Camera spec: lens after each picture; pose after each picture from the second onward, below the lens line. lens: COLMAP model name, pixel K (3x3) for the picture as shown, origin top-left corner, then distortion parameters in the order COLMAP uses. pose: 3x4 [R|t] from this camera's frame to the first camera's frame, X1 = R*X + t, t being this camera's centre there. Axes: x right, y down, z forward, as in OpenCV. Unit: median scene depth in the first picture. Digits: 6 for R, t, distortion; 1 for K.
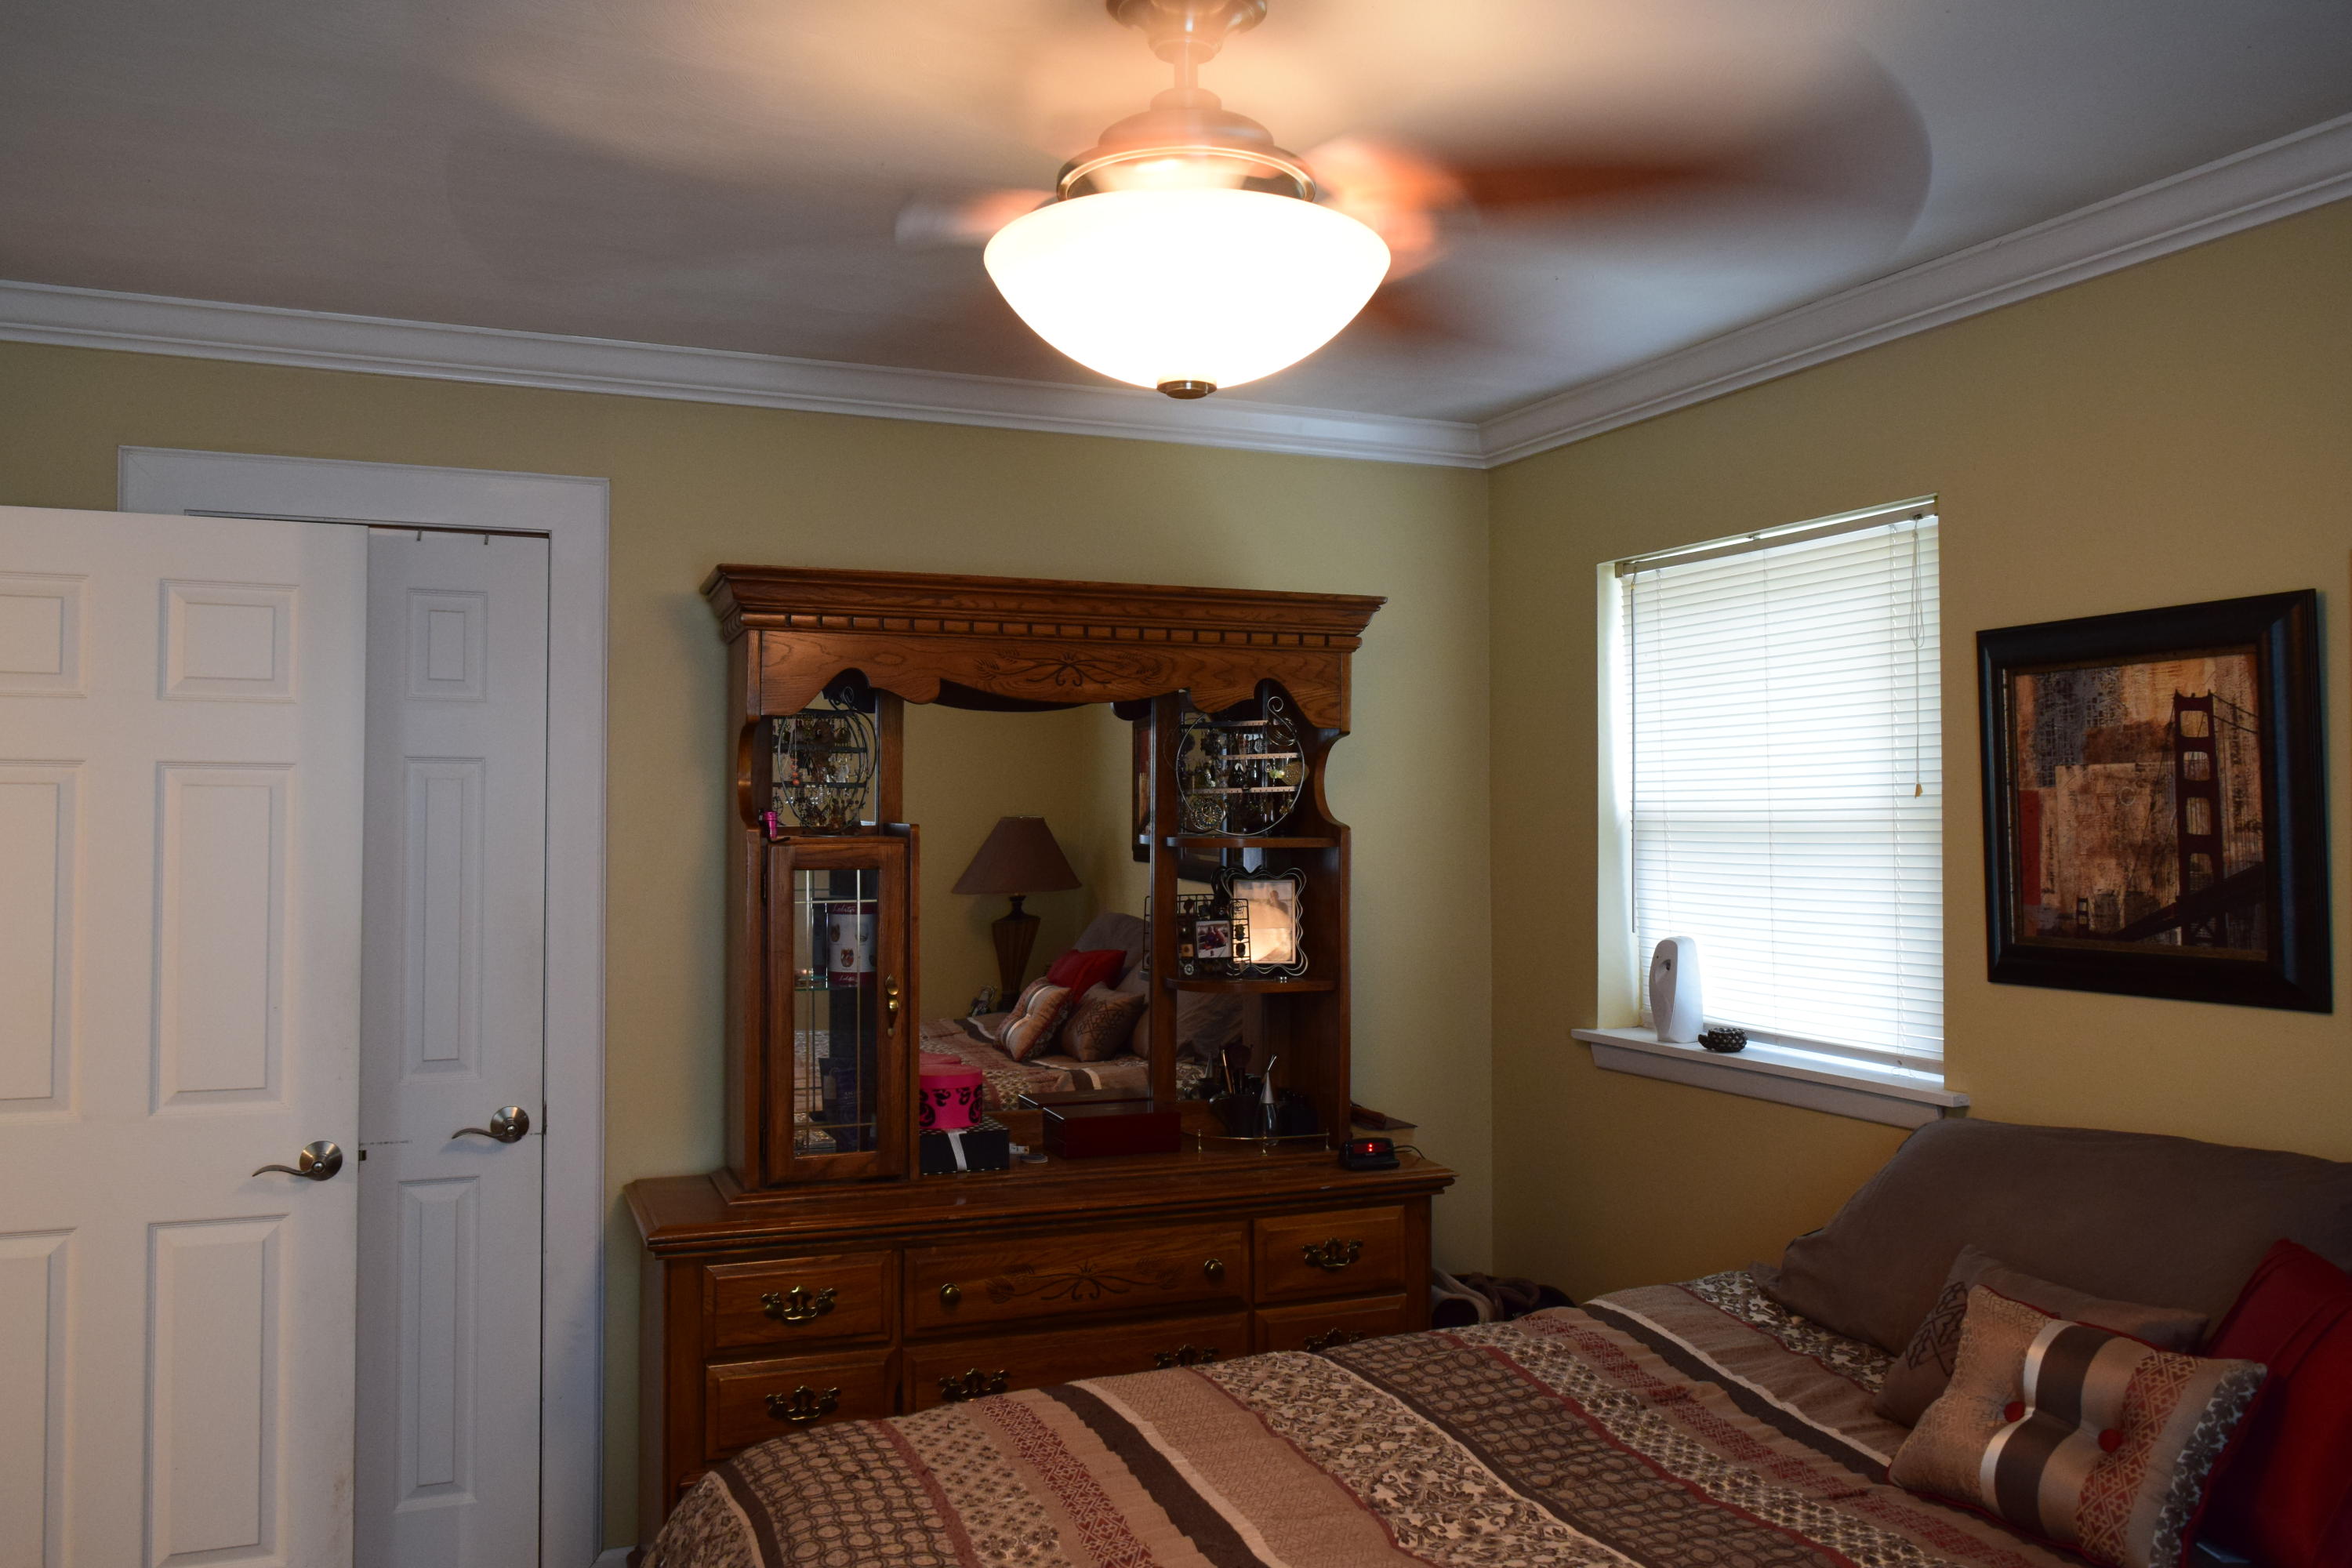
lens RADIAL K [[1819.7, 0, 1174.1], [0, 1819.7, 785.3], [0, 0, 1]] dist [-0.014824, 0.001267]
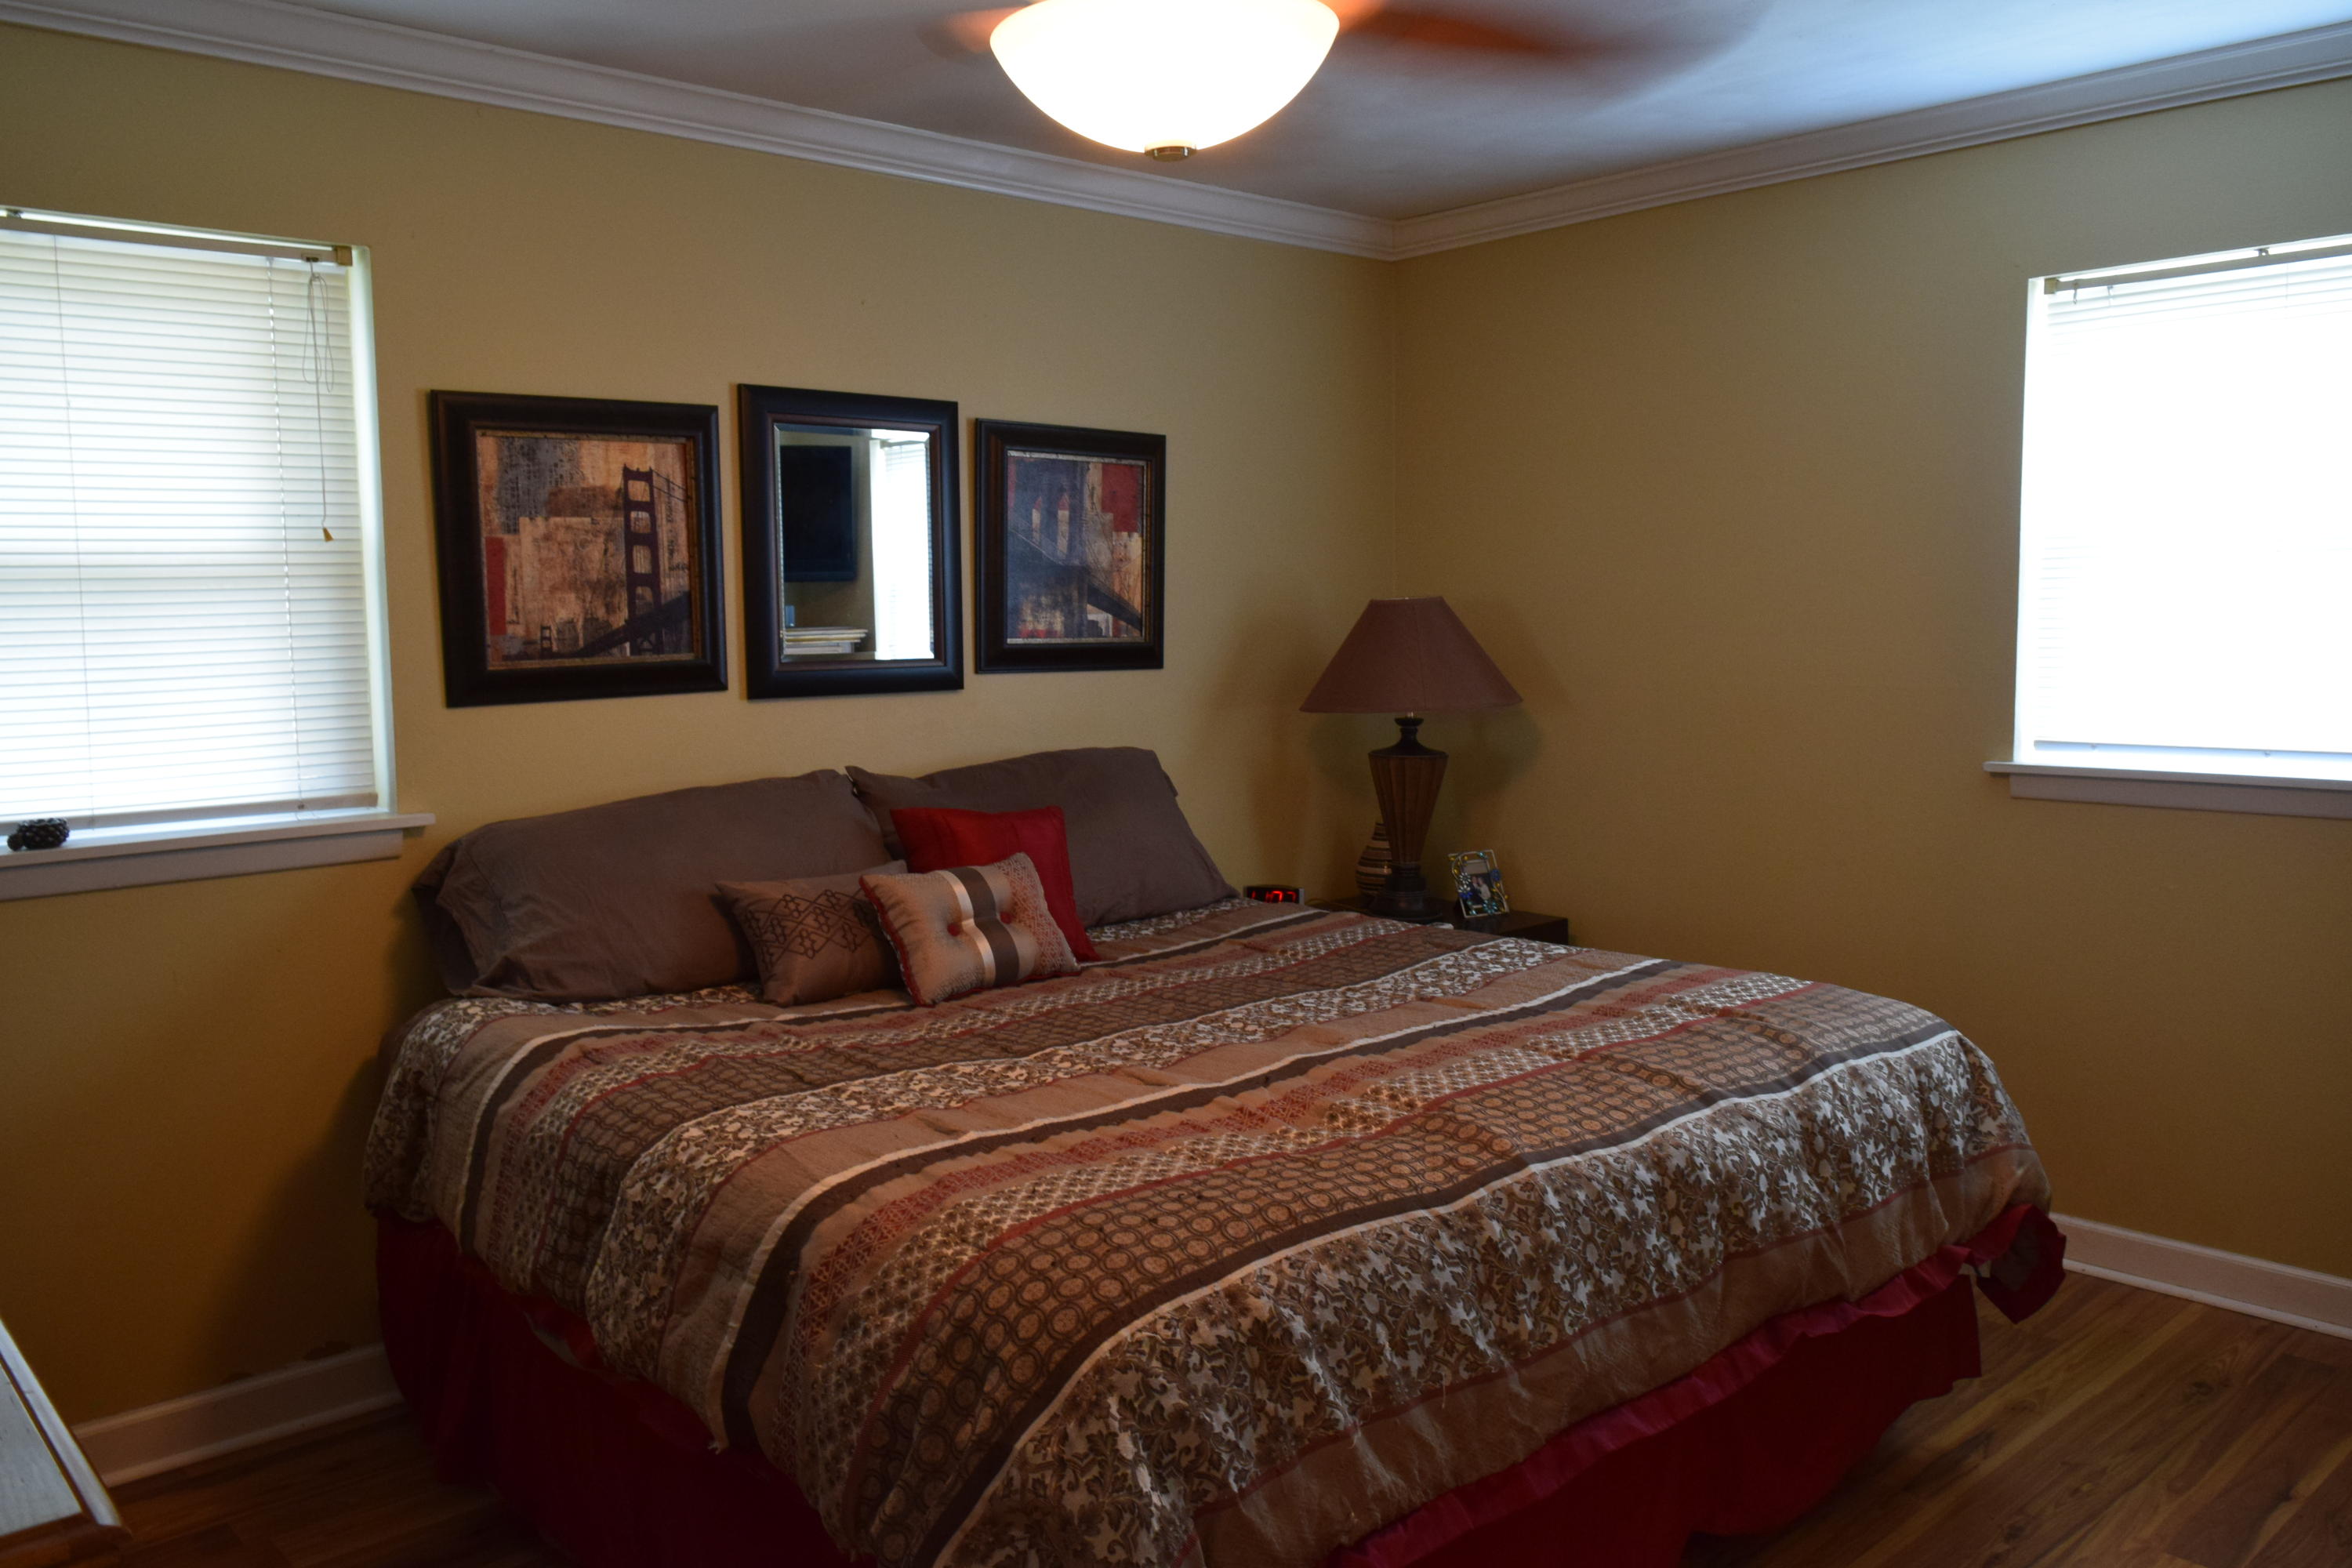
lens RADIAL K [[1819.7, 0, 1175.2], [0, 1819.7, 781.7], [0, 0, 1]] dist [-0.014824, 0.001267]
pose [[-0.333147, -0.086108, 0.938935, -0.812797], [0.002445, 0.995739, 0.092184, 0.054885], [-0.942872, 0.033006, -0.331517, 1.013332]]
